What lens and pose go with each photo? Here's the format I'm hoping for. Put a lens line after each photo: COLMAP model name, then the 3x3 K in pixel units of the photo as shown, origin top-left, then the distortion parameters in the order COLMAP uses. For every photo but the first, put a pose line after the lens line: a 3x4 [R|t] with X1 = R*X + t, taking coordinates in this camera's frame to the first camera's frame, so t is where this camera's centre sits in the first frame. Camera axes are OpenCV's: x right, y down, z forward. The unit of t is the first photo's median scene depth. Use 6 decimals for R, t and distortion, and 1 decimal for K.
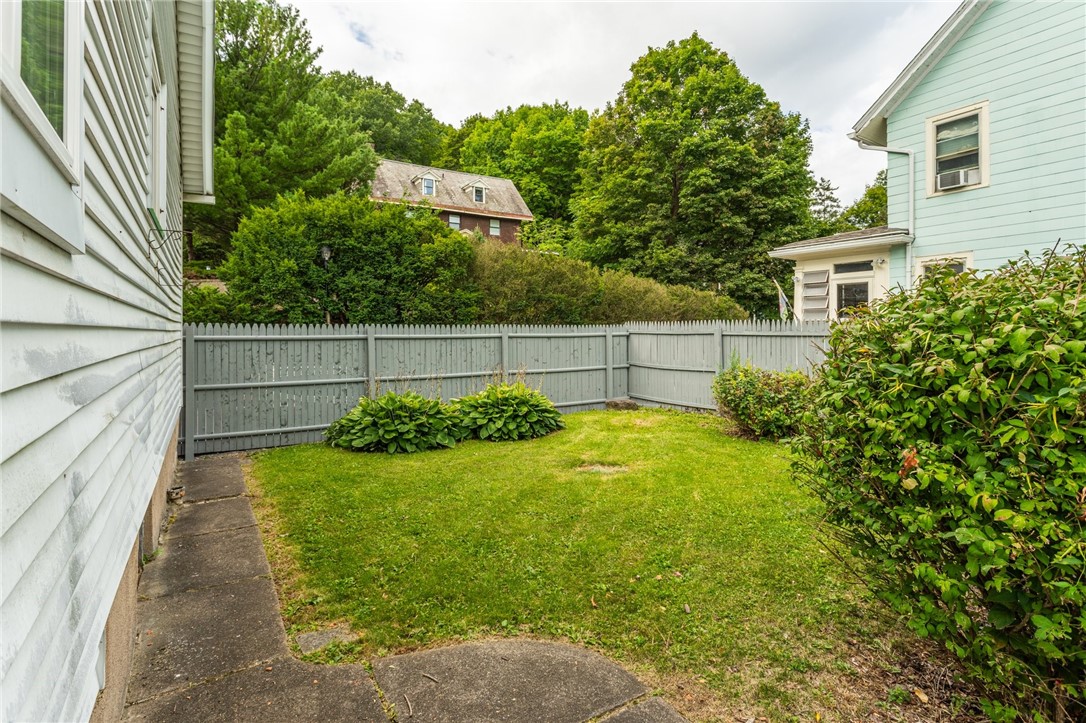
lens RADIAL K [[519.8, 0, 540.9], [0, 519.8, 334.1], [0, 0, 1]] dist [-0.000373, -0.000433]
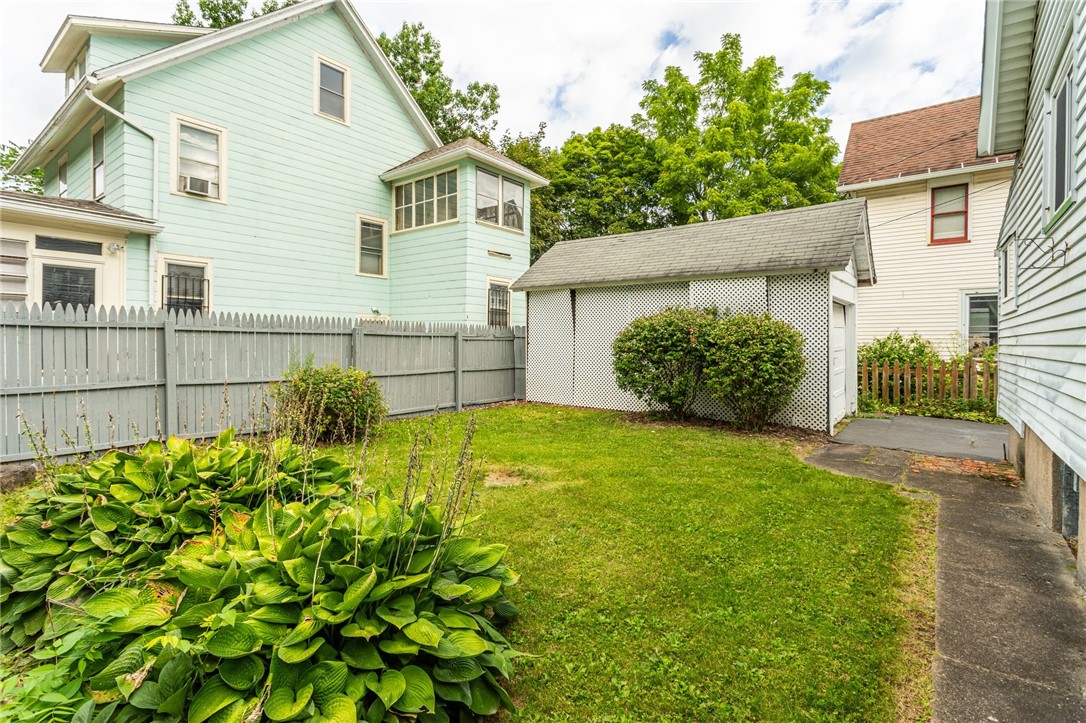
lens RADIAL K [[519.8, 0, 542.3], [0, 519.8, 356.3], [0, 0, 1]] dist [-0.000373, -0.000433]
pose [[-0.330189, -0.015385, 0.943790, -0.390867], [-0.000442, 0.999870, 0.016145, 0.023623], [-0.943915, 0.004914, -0.330153, 0.654068]]
